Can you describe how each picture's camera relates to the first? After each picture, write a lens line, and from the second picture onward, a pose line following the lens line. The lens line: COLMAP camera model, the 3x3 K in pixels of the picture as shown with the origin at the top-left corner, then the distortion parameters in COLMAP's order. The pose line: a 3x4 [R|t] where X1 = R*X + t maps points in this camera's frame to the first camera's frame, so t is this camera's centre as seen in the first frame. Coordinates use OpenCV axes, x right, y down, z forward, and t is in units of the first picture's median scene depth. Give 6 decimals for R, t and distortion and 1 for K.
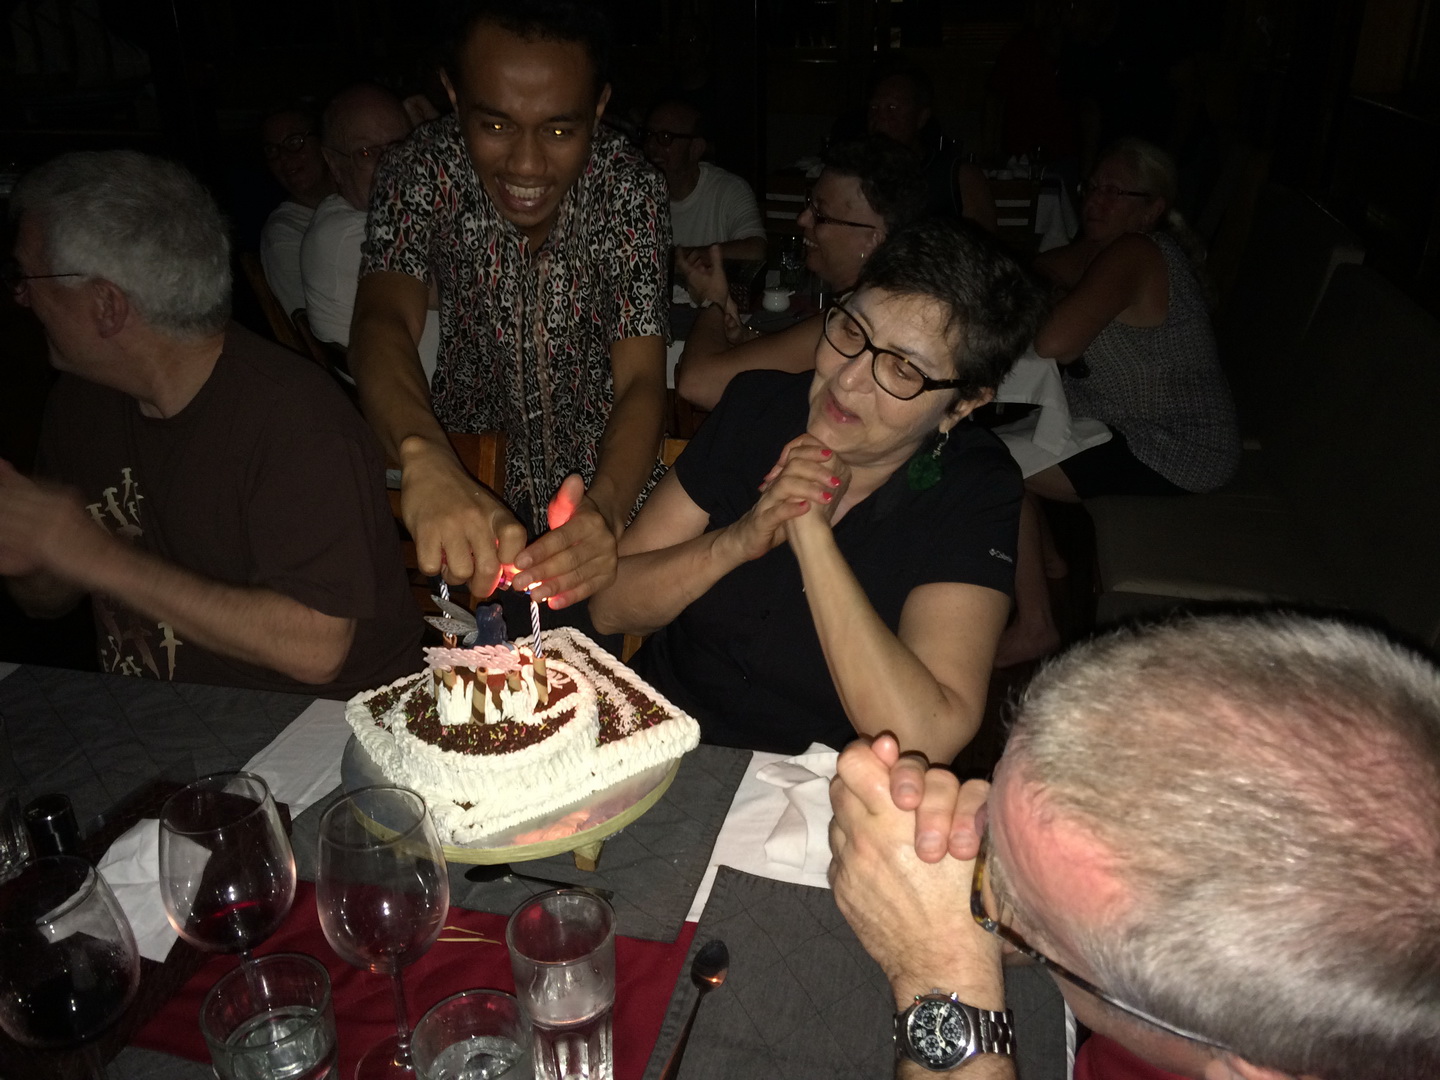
lens RADIAL K [[1219.8, 0, 717.4], [0, 1219.8, 538.1], [0, 0, 1]] dist [0.042158, -0.059000]
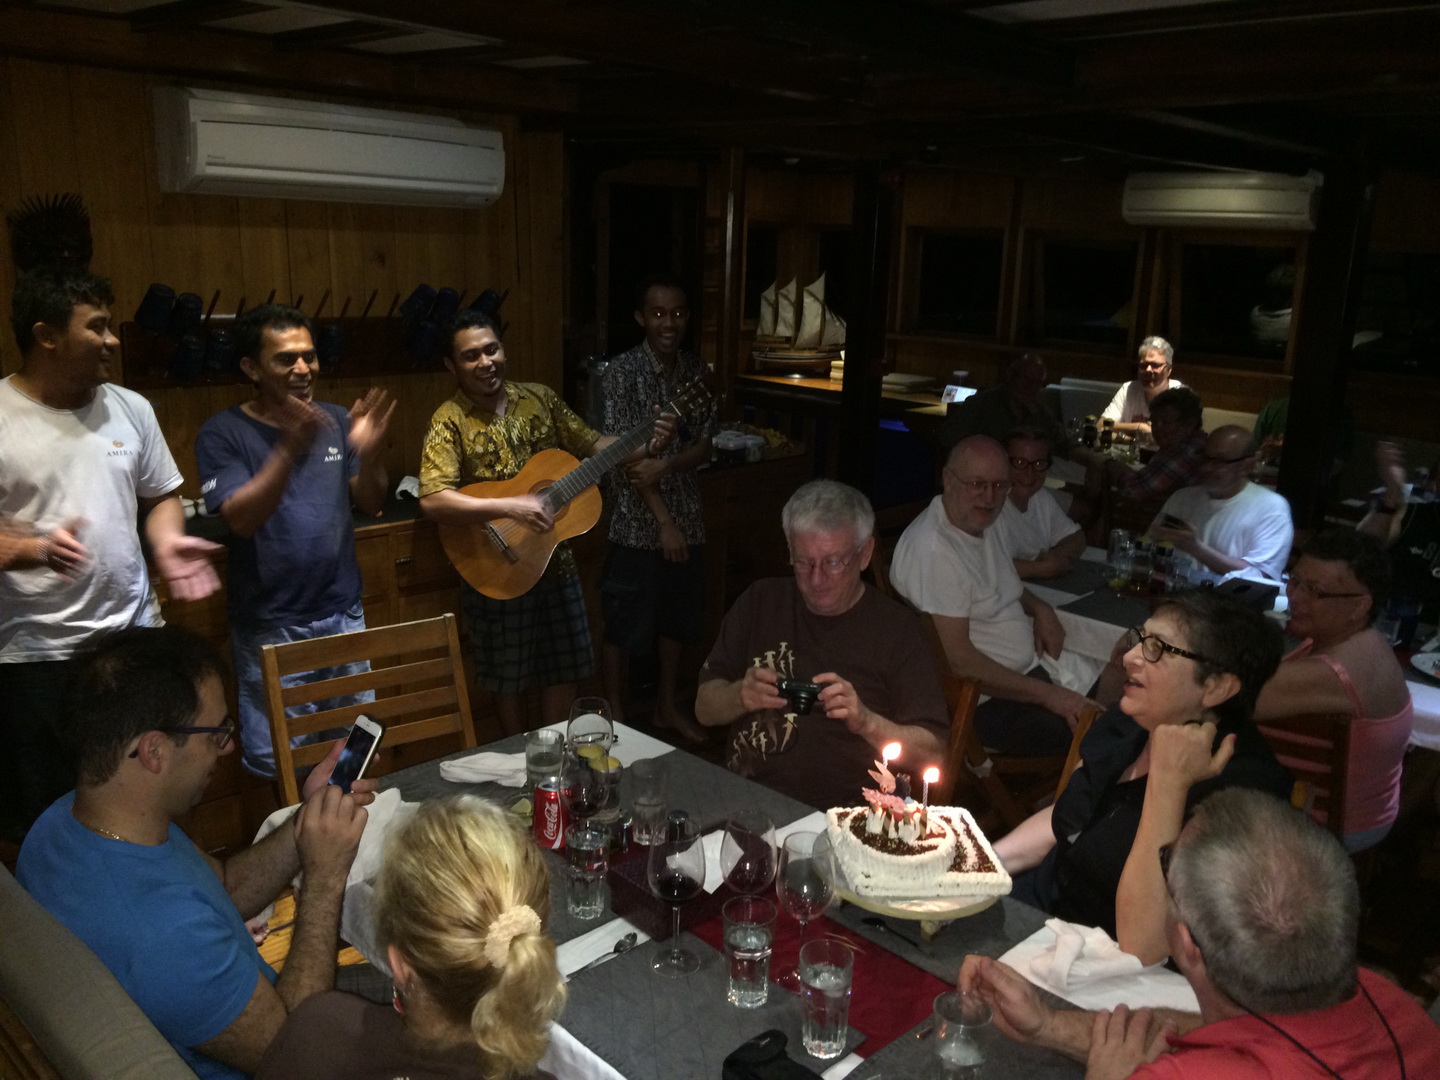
lens RADIAL K [[1219.8, 0, 706.5], [0, 1219.8, 534.5], [0, 0, 1]] dist [0.042158, -0.059000]
pose [[0.859801, 0.173301, -0.480322, 0.369324], [-0.256754, 0.959813, -0.113302, -0.007423], [0.441384, 0.220742, 0.869743, -0.802787]]
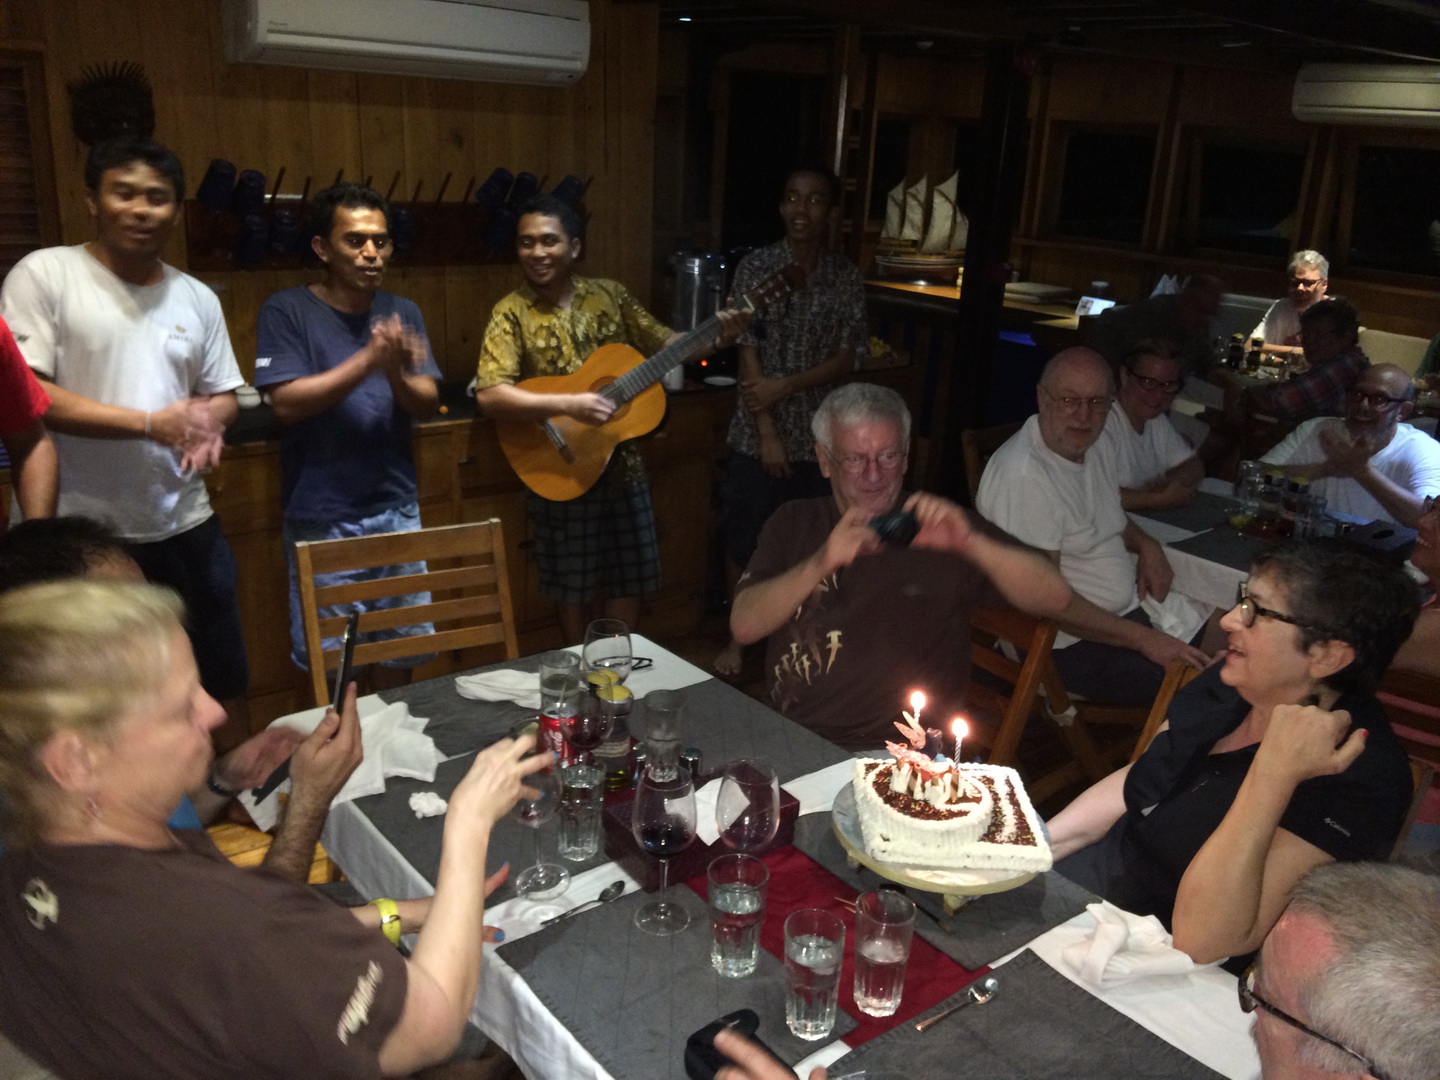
lens RADIAL K [[1219.8, 0, 714.3], [0, 1219.8, 532.5], [0, 0, 1]] dist [0.042158, -0.059000]
pose [[0.793511, 0.250793, -0.554475, 0.404435], [-0.309477, 0.950820, -0.012832, -0.080367], [0.523988, 0.181780, 0.832101, -0.553417]]
